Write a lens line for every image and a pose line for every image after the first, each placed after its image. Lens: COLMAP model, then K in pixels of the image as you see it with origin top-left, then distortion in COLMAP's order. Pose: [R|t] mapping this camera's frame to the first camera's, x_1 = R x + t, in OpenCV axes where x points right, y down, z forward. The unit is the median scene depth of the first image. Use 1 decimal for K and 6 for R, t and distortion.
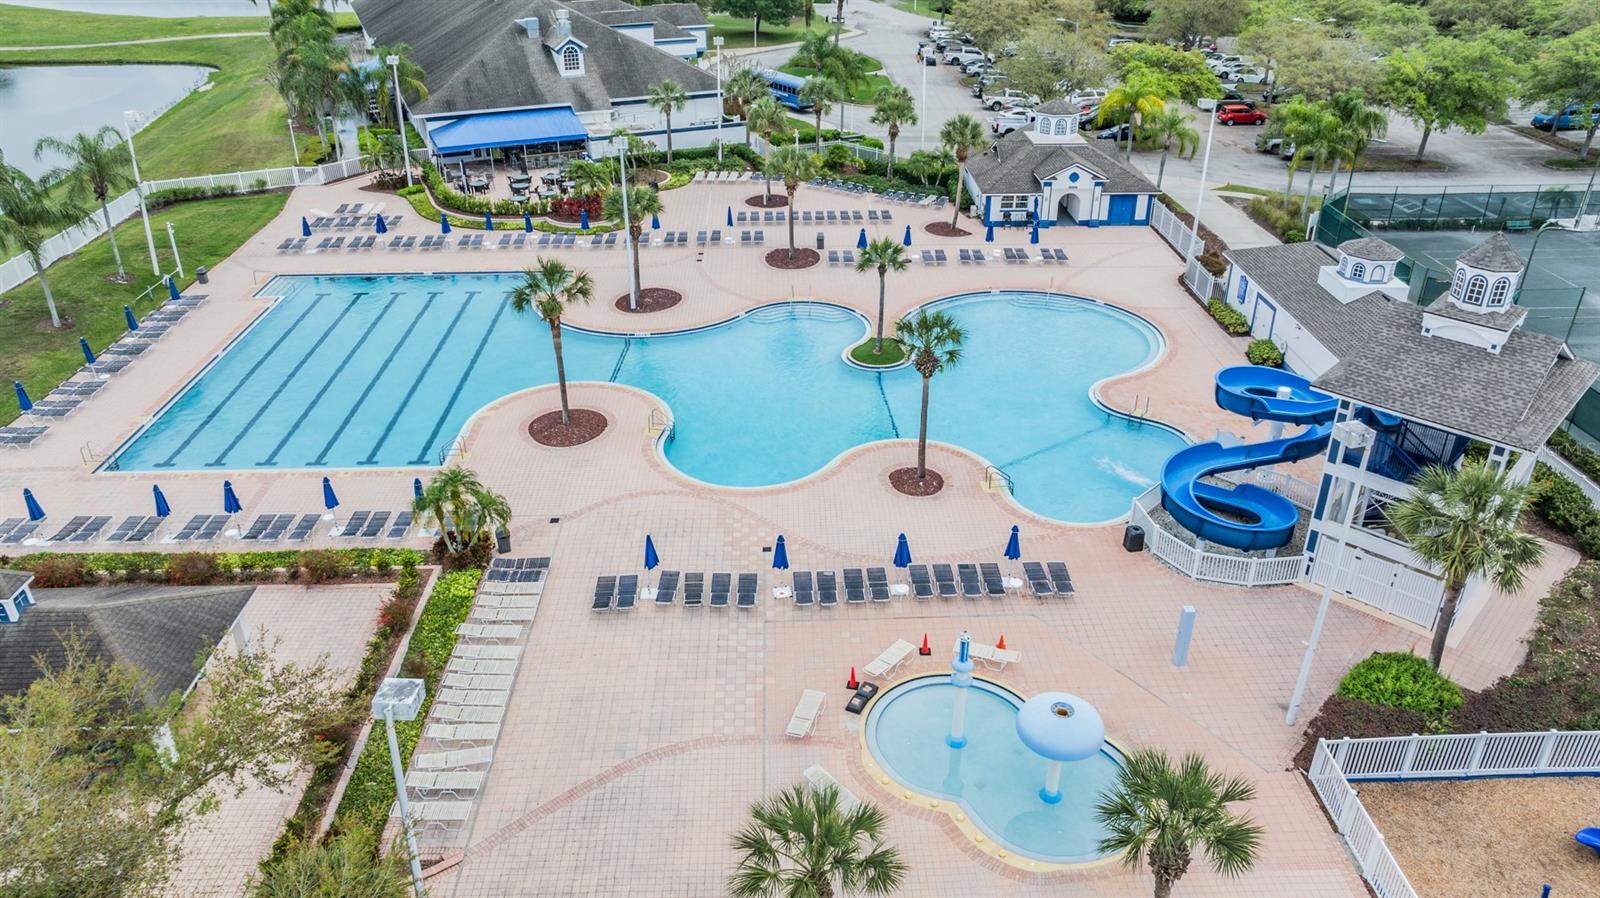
lens RADIAL K [[1132.7, 0, 798.5], [0, 1132.7, 448.6], [0, 0, 1]] dist [-0.022619, 0.018635]
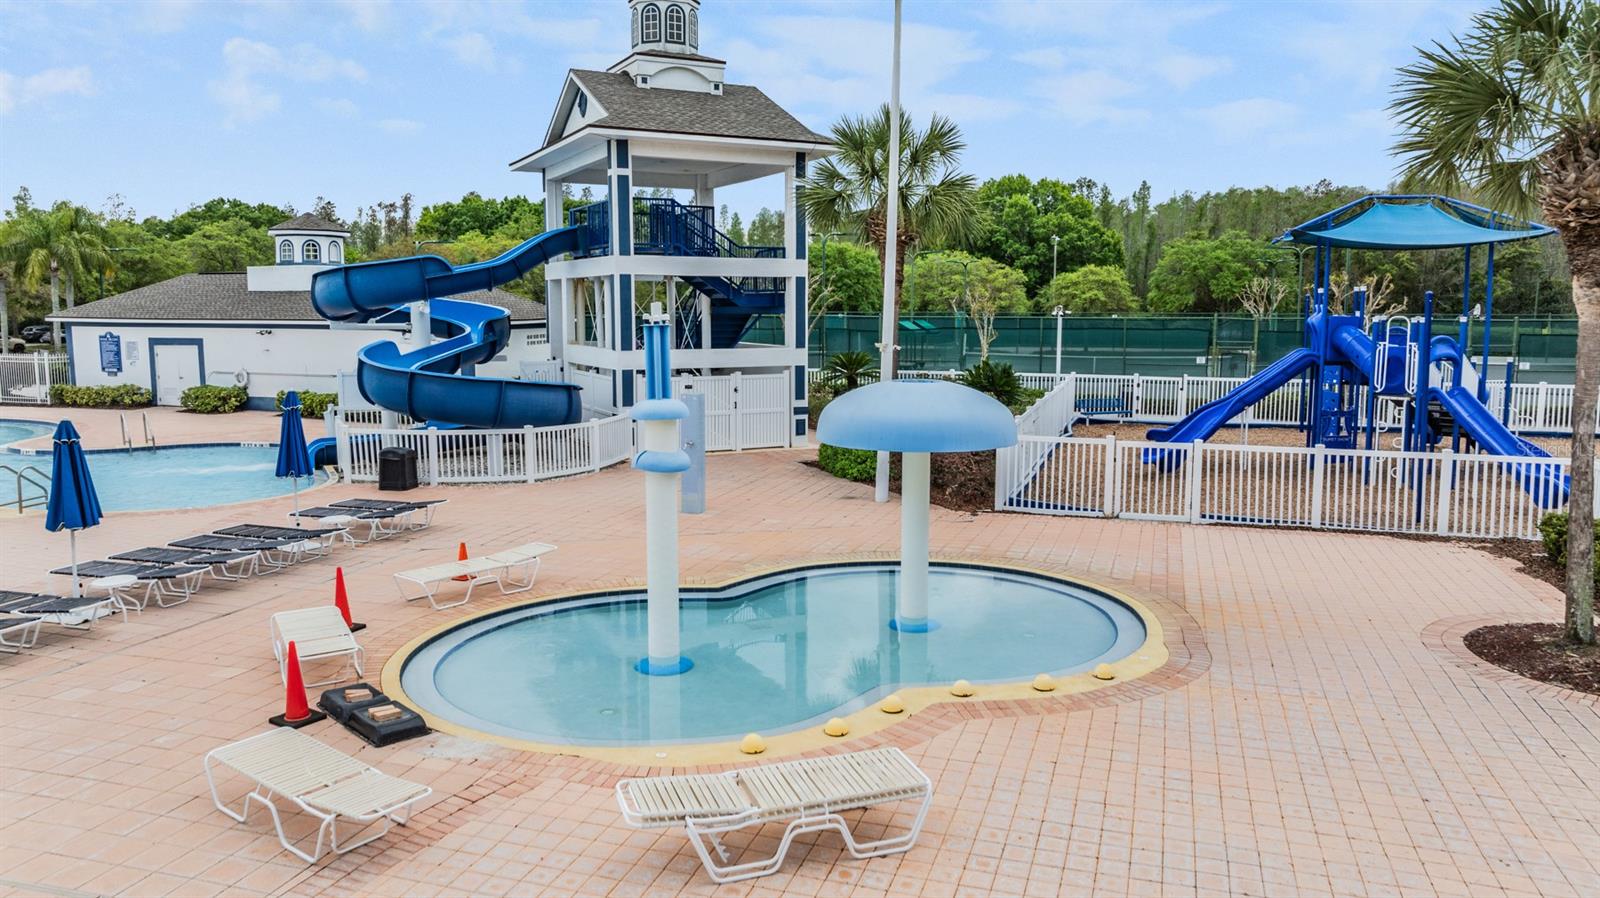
lens RADIAL K [[1132.7, 0, 803.0], [0, 1132.7, 449.3], [0, 0, 1]] dist [-0.022619, 0.018635]
pose [[0.337931, -0.111316, 0.934565, -0.101335], [0.444509, 0.894131, -0.054231, 0.131577], [-0.829587, 0.433749, 0.351636, 0.453859]]
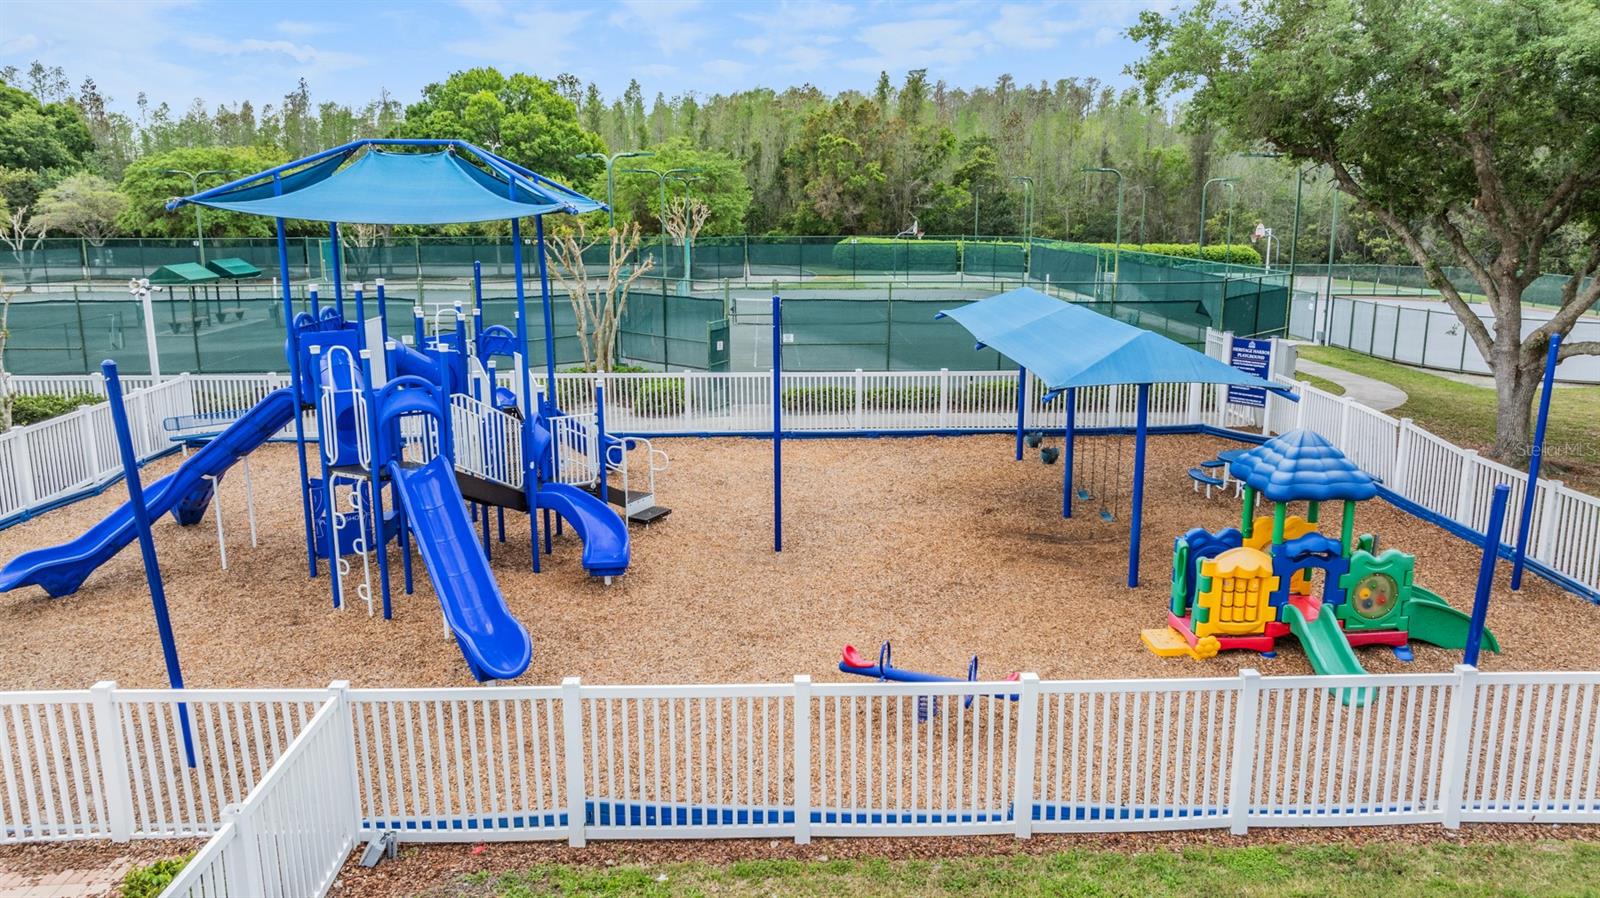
lens RADIAL K [[1132.7, 0, 799.4], [0, 1132.7, 446.1], [0, 0, 1]] dist [-0.022619, 0.018635]
pose [[-0.000538, -0.206796, 0.978384, 0.090239], [0.474319, 0.861271, 0.182303, 0.182053], [-0.880353, 0.464164, 0.097623, 0.296234]]
